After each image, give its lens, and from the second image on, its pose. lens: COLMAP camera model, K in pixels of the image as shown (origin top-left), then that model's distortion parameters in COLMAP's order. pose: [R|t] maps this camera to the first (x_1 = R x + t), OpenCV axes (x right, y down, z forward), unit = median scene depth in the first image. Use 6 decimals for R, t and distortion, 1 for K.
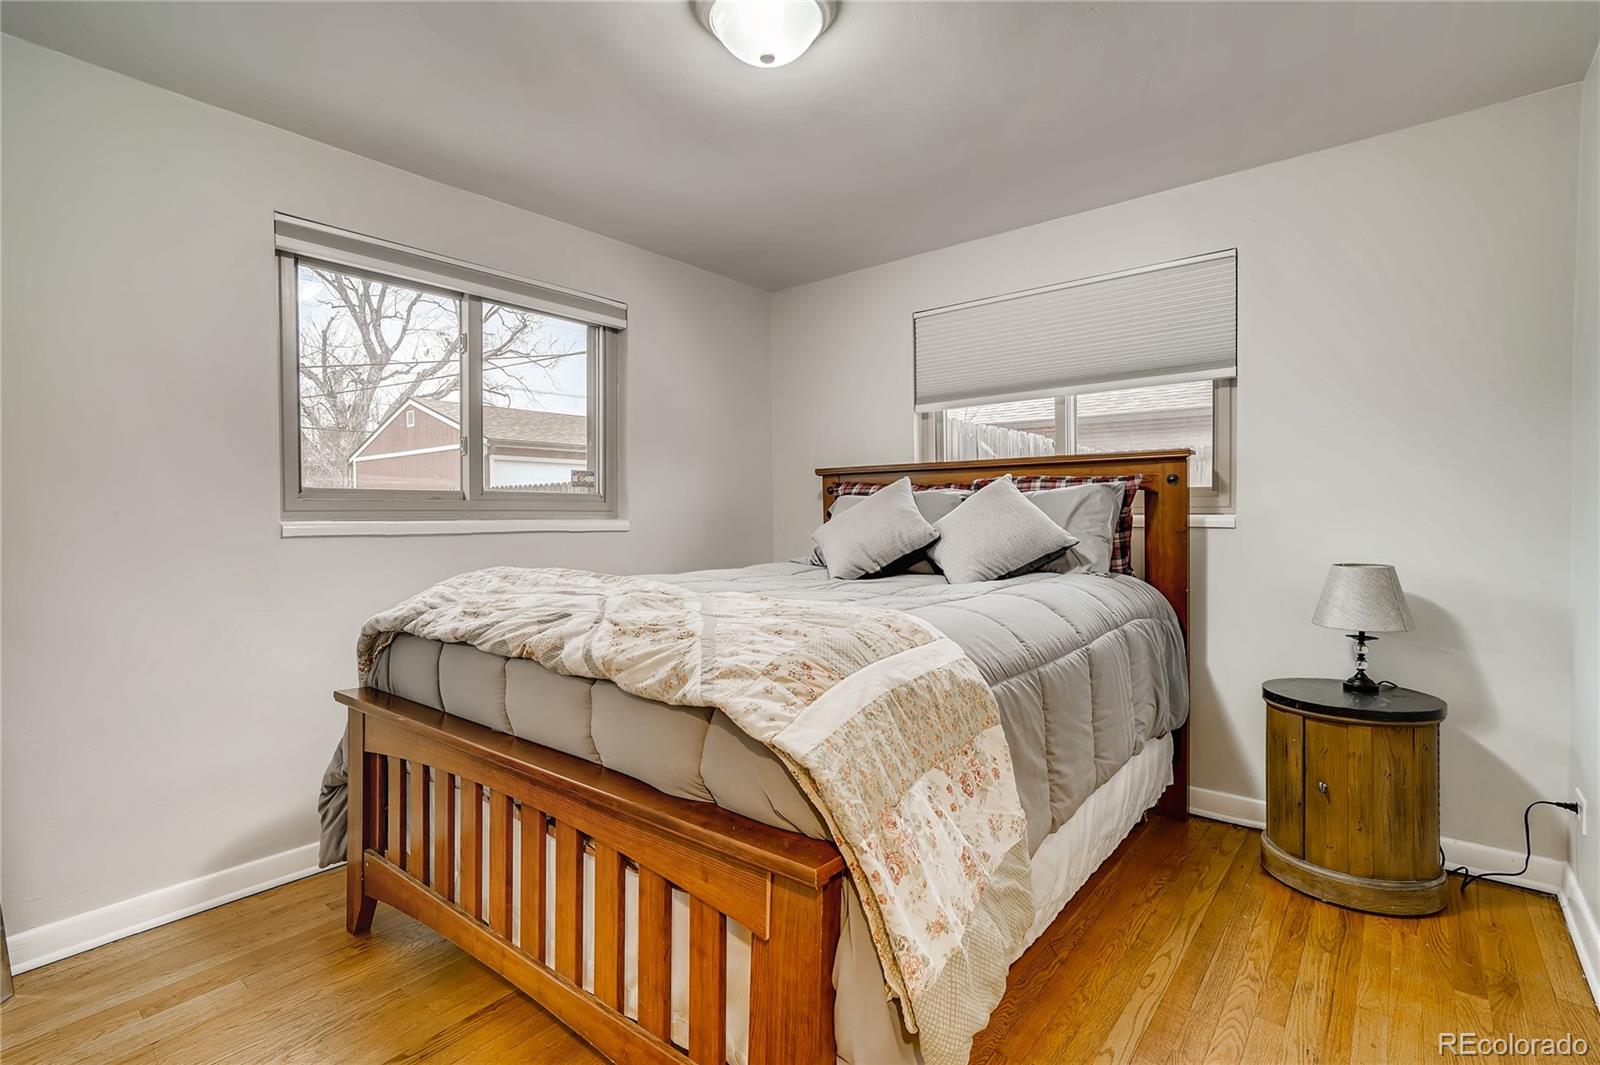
lens RADIAL K [[749.6, 0, 790.9], [0, 749.6, 512.1], [0, 0, 1]] dist [-0.026585, 0.019866]
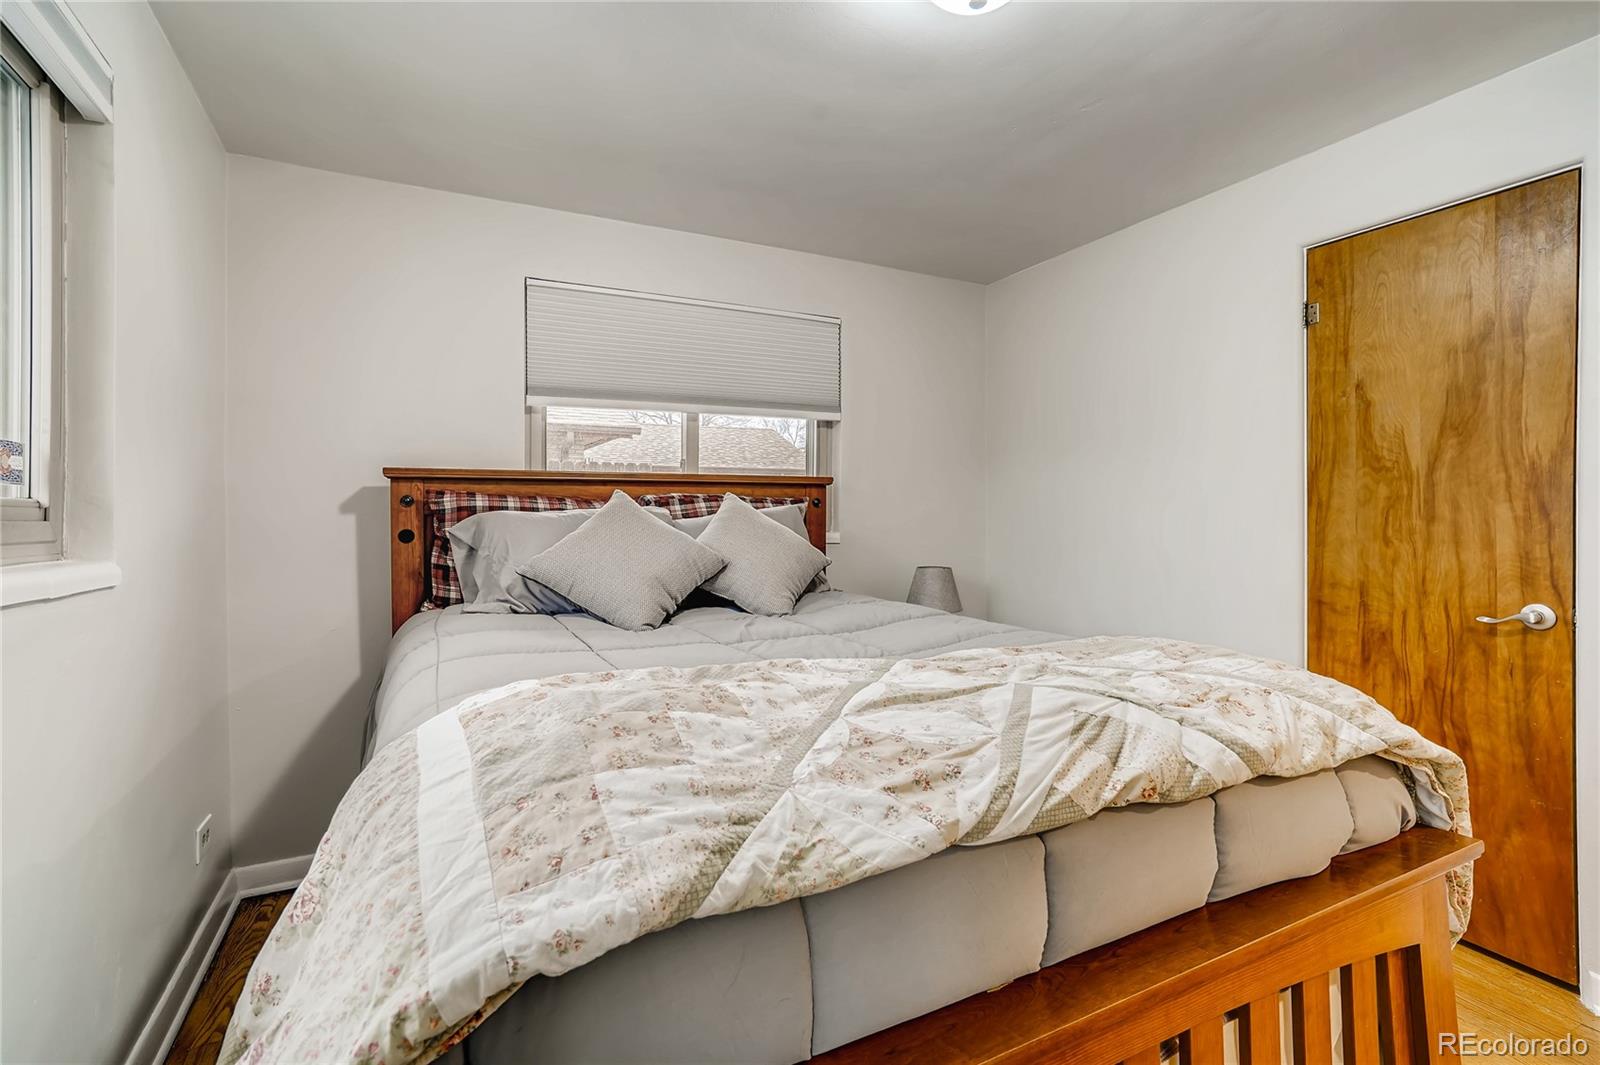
lens RADIAL K [[749.6, 0, 790.9], [0, 749.6, 512.1], [0, 0, 1]] dist [-0.026585, 0.019866]
pose [[0.393801, 0.011488, 0.919124, -0.476292], [0.000194, 0.999921, -0.012581, -0.012431], [-0.919196, 0.005133, 0.393768, 0.483495]]
